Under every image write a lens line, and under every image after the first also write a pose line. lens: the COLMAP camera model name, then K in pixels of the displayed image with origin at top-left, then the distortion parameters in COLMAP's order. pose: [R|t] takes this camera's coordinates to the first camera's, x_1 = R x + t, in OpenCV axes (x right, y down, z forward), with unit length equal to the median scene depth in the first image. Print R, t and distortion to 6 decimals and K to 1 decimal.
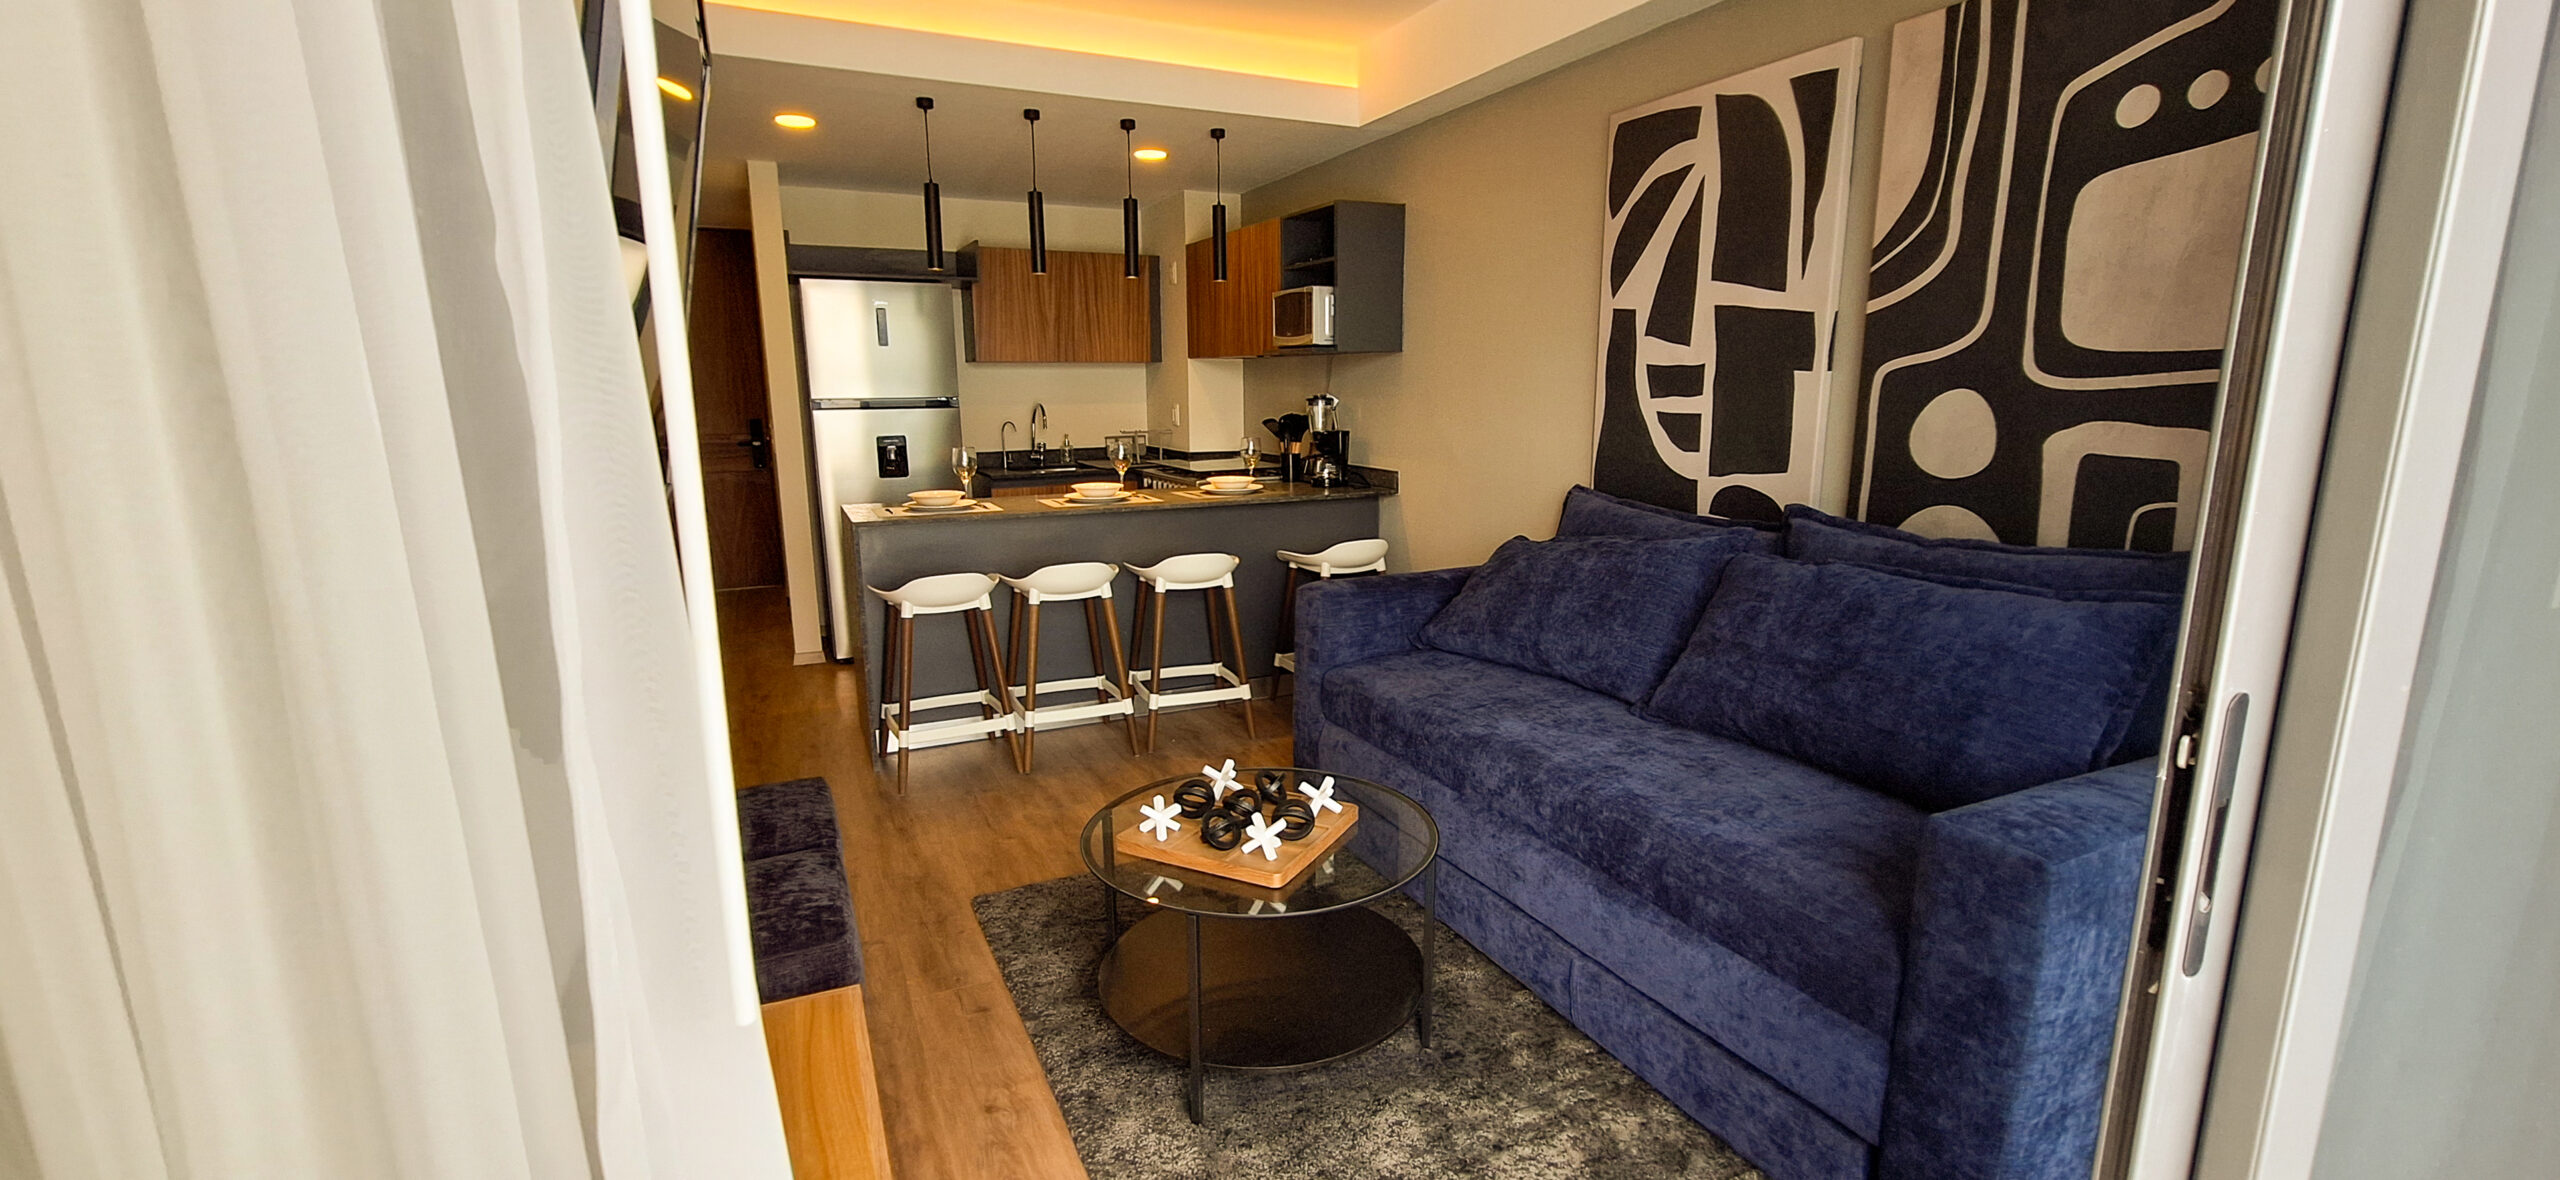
lens RADIAL K [[1047.7, 0, 1282.2], [0, 1047.7, 590.6], [0, 0, 1]] dist [0.001600, -0.000104]
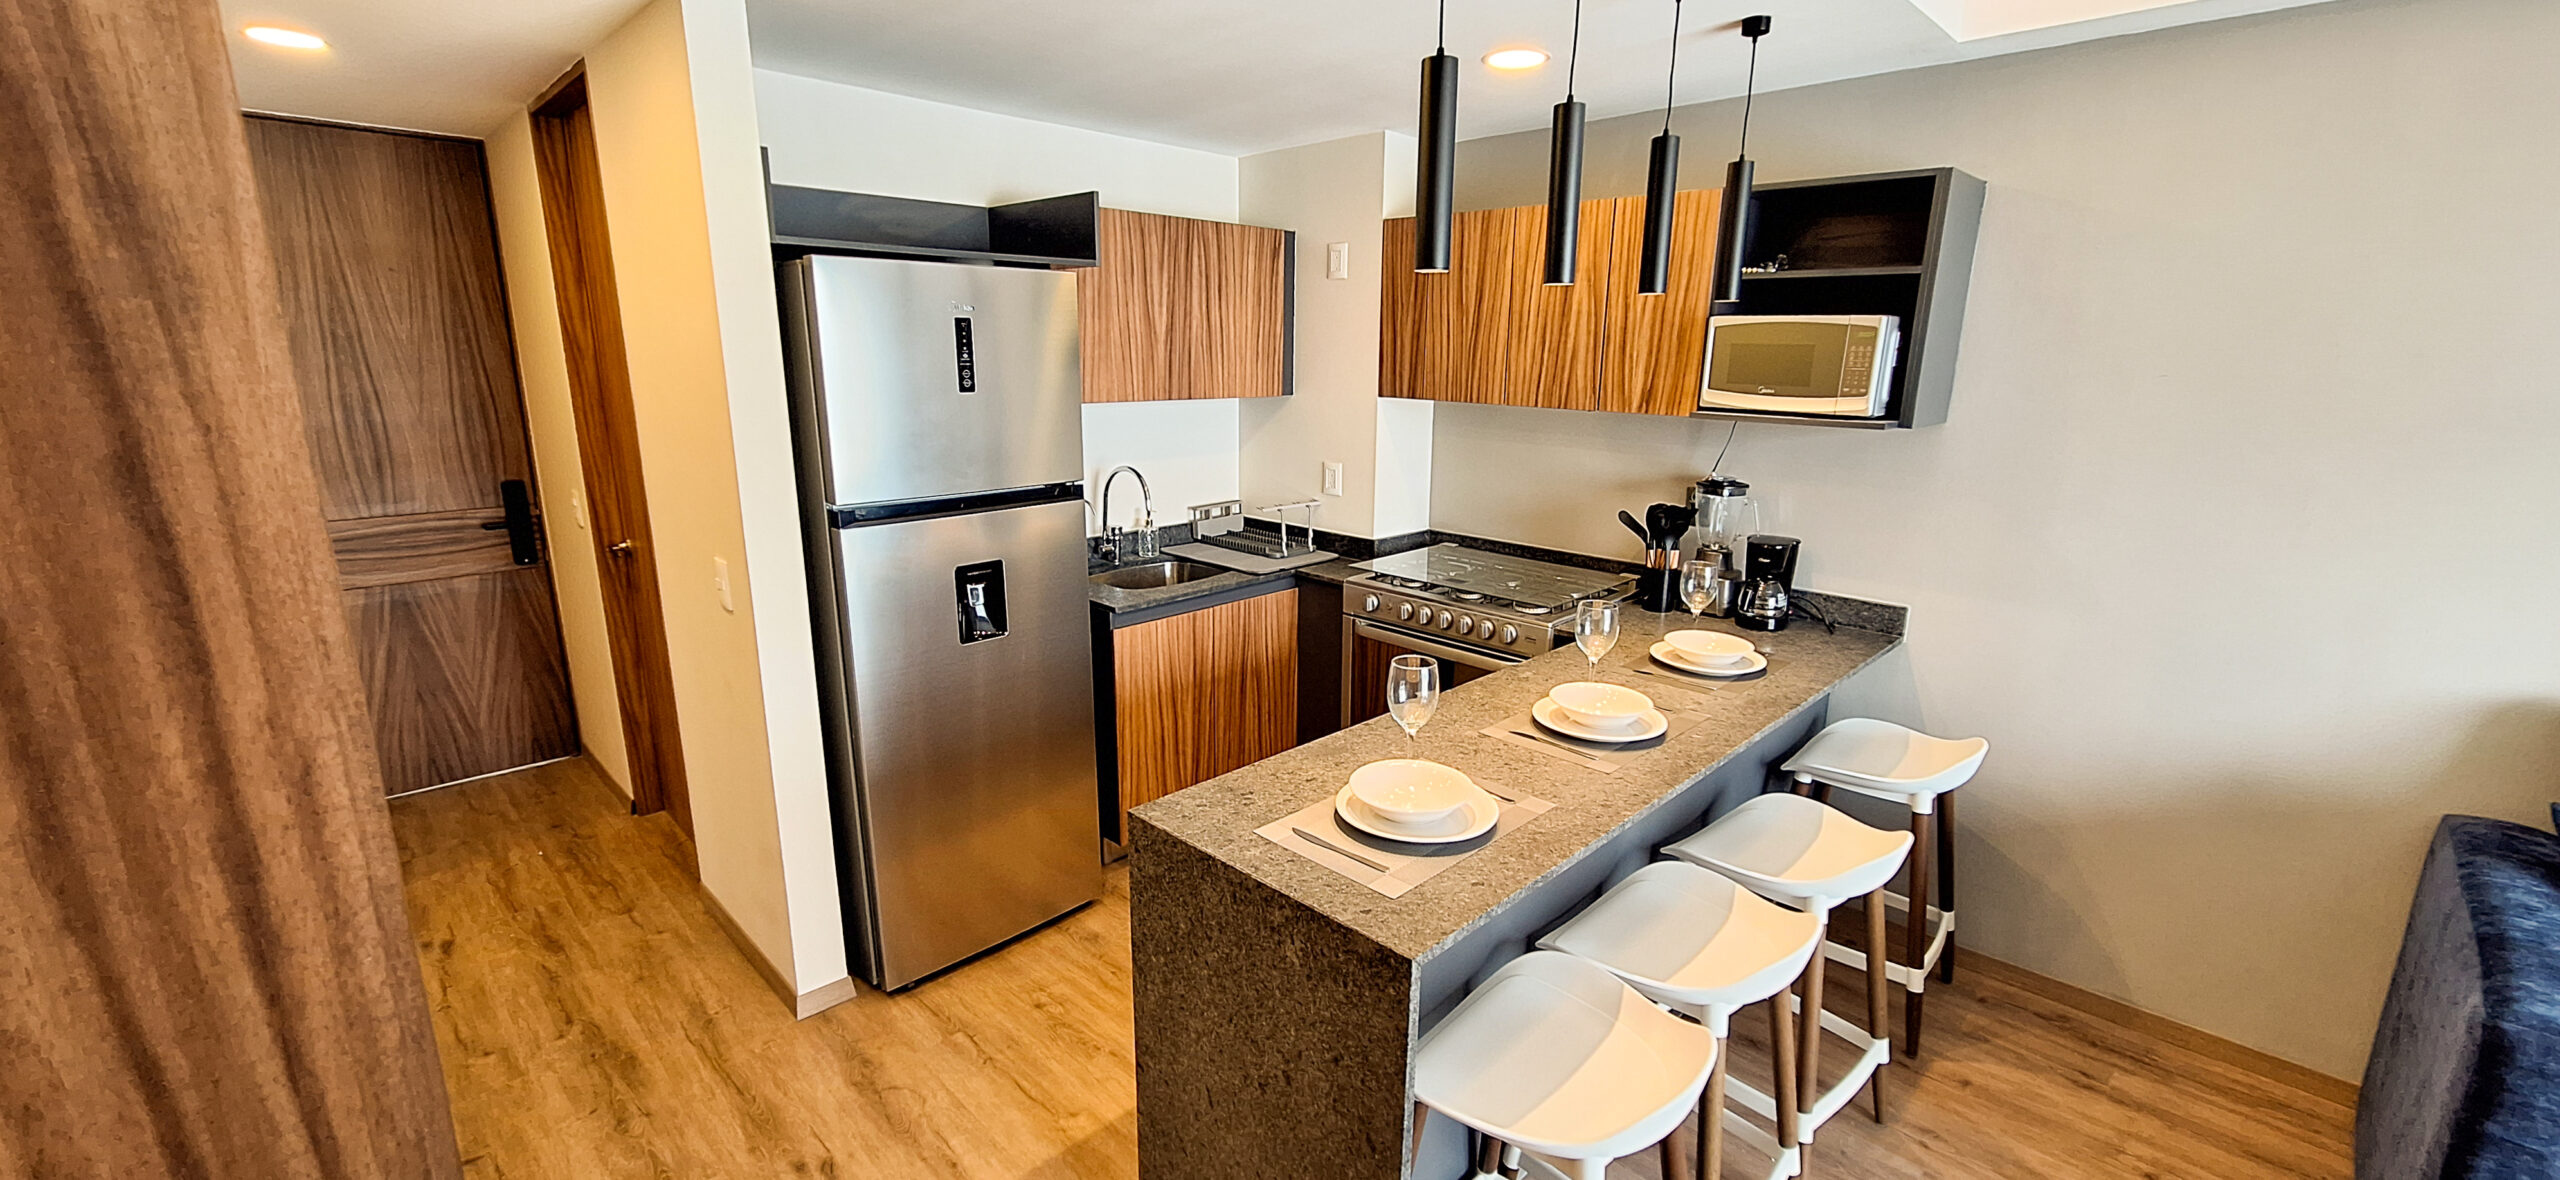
lens RADIAL K [[1017.7, 0, 1280.0], [0, 1017.7, 590.0], [0, 0, 1]] dist [-0.000578, -0.000101]
pose [[0.945954, -0.062451, 0.318231, -0.473659], [0.049358, 0.997576, 0.049052, -0.182728], [-0.320523, -0.030694, 0.946743, 0.567464]]
